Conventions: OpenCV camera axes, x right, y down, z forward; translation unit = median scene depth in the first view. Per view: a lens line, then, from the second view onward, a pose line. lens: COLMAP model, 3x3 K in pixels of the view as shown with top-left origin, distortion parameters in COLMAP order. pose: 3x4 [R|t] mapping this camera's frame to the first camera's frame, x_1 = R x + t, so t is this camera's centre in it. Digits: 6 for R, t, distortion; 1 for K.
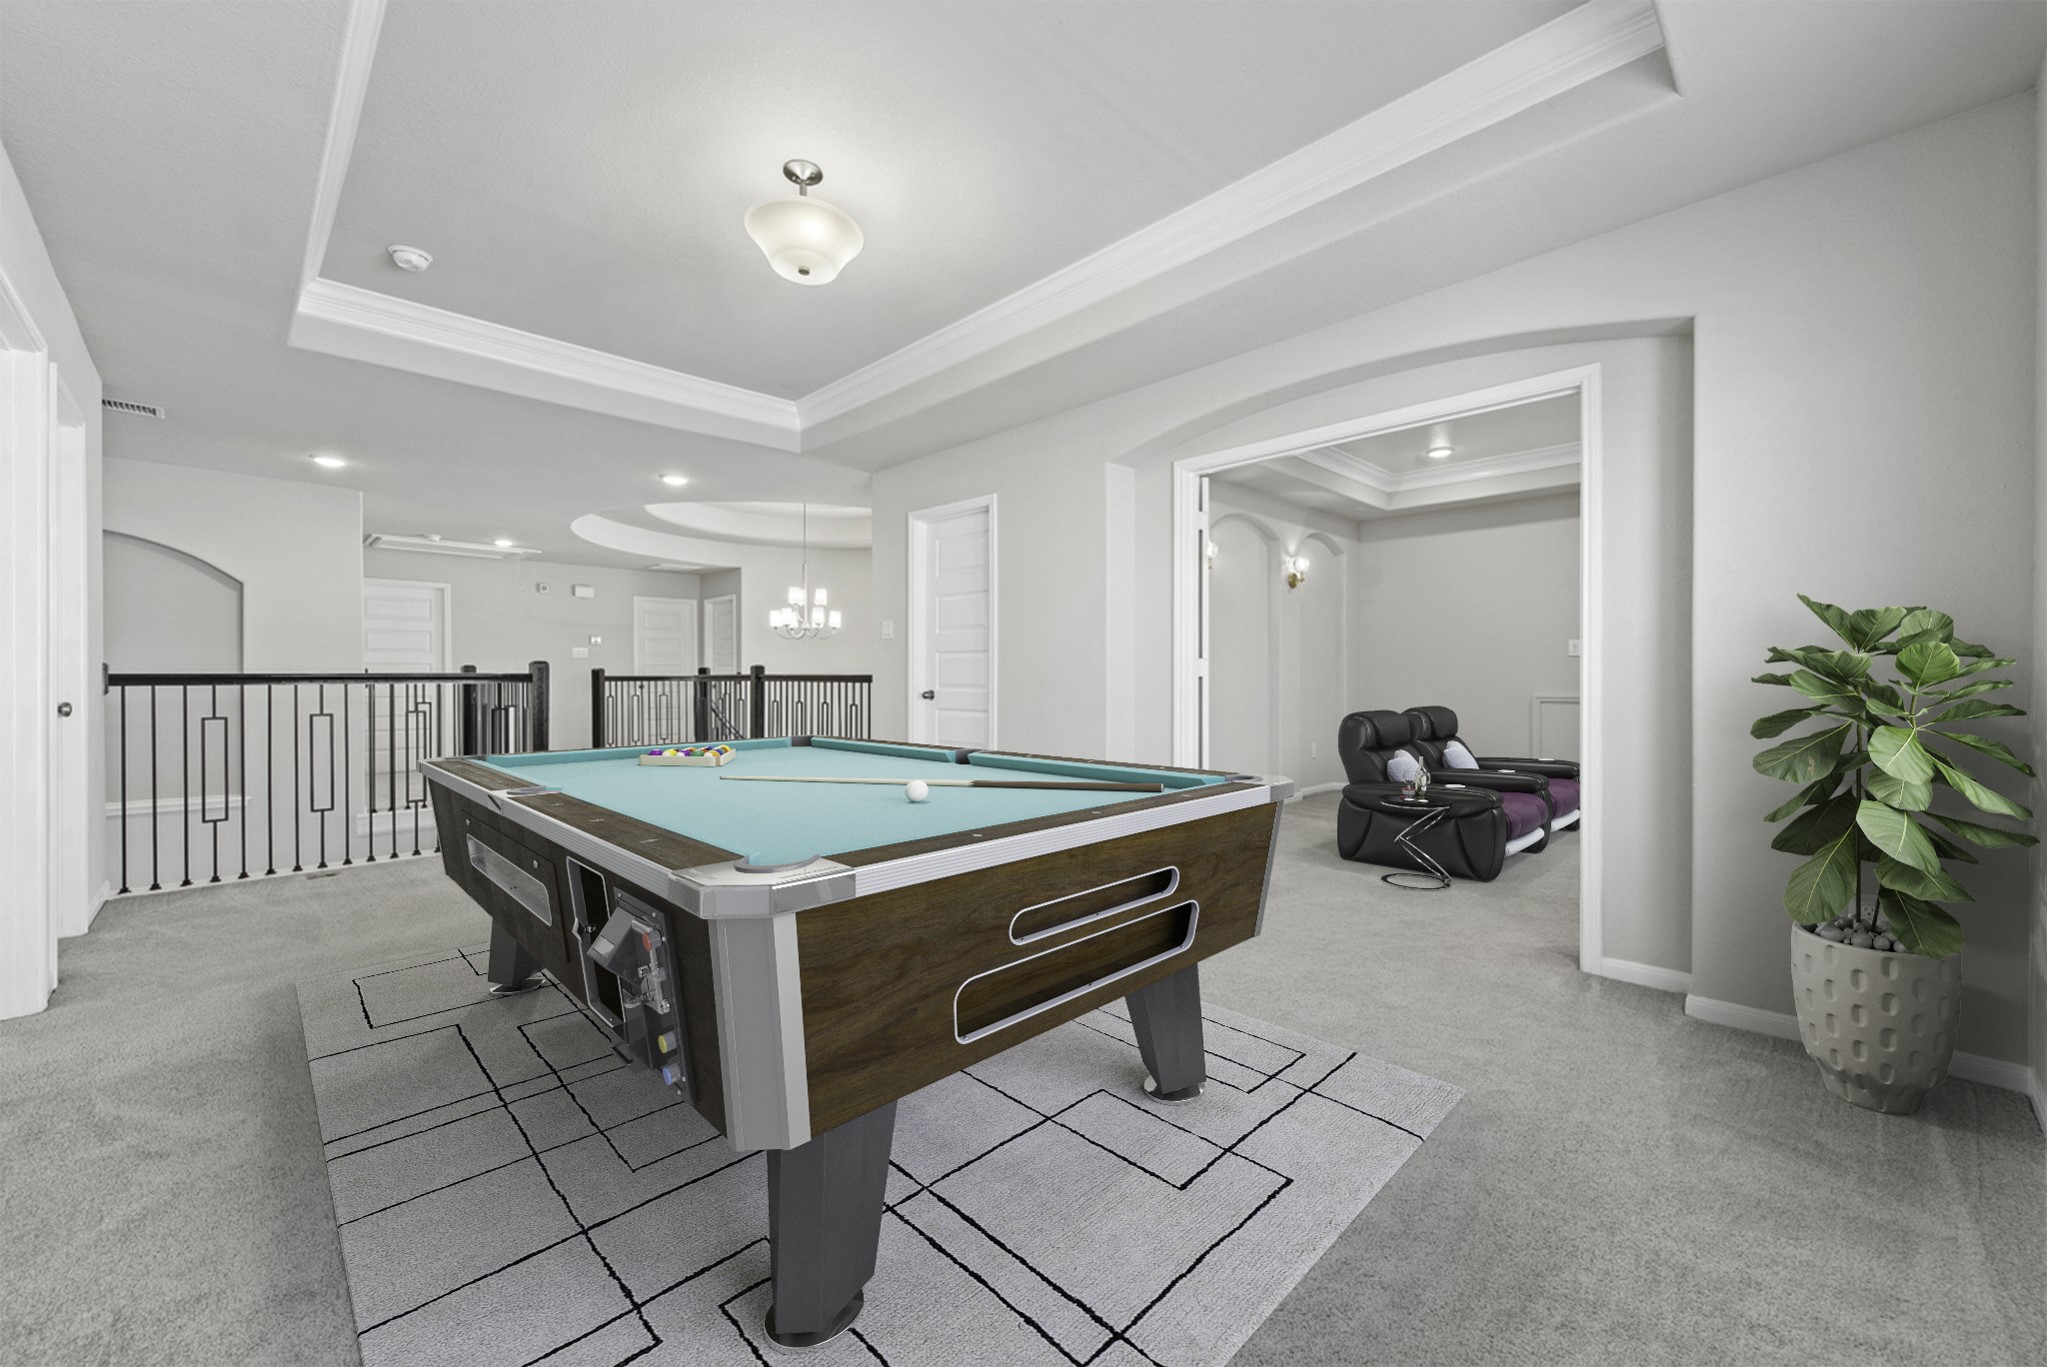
lens RADIAL K [[803.2, 0, 1026.0], [0, 803.2, 680.5], [0, 0, 1]] dist [0.014678, -0.004748]
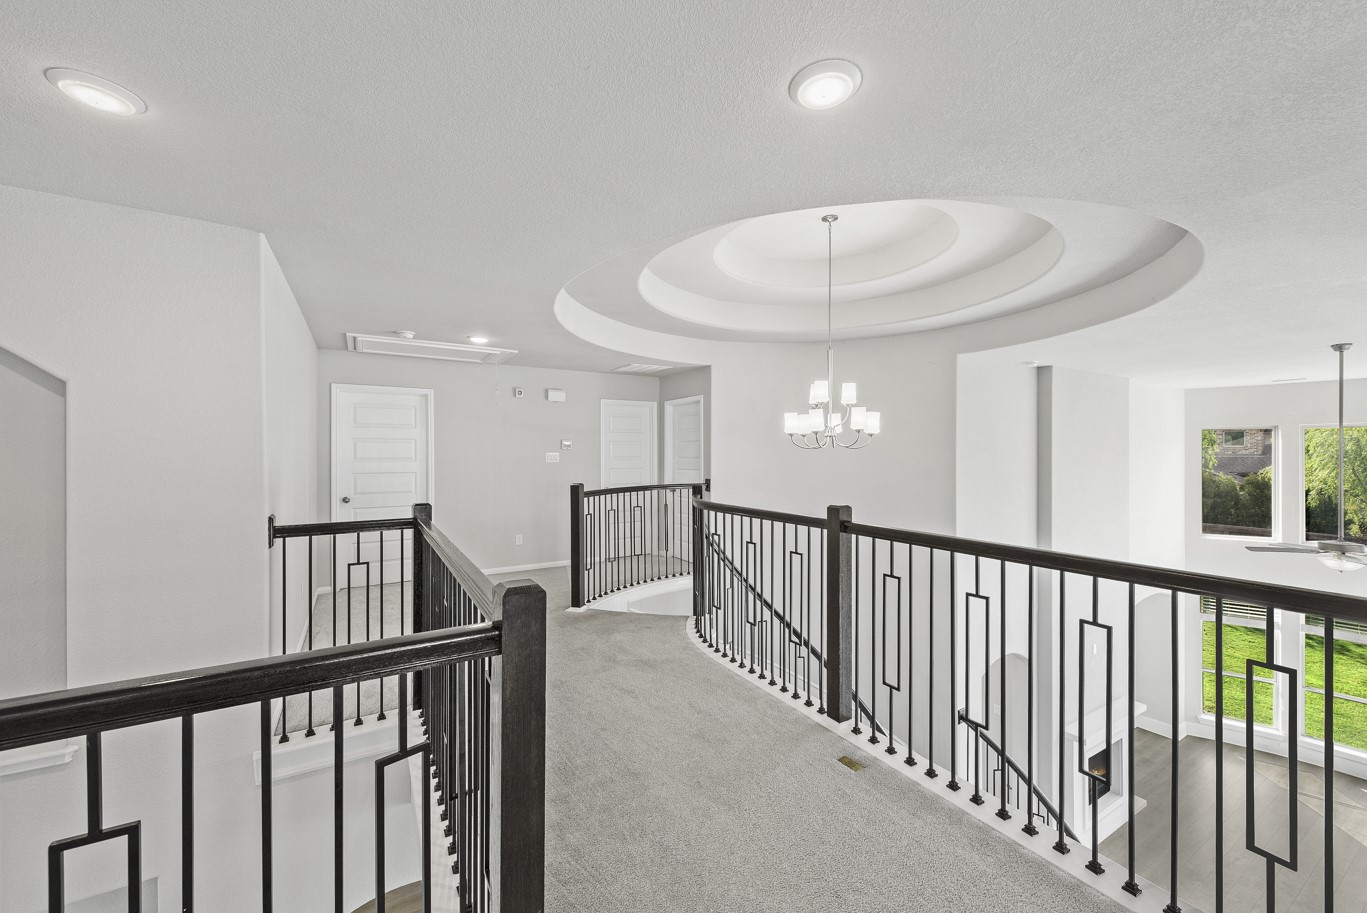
lens RADIAL K [[536.4, 0, 685.1], [0, 536.4, 454.5], [0, 0, 1]] dist [0.014678, -0.004748]
pose [[0.971461, 0.003353, -0.237177, -0.266246], [-0.003559, 0.999994, -0.000440, -0.042518], [0.237174, 0.001271, 0.971466, 0.444683]]
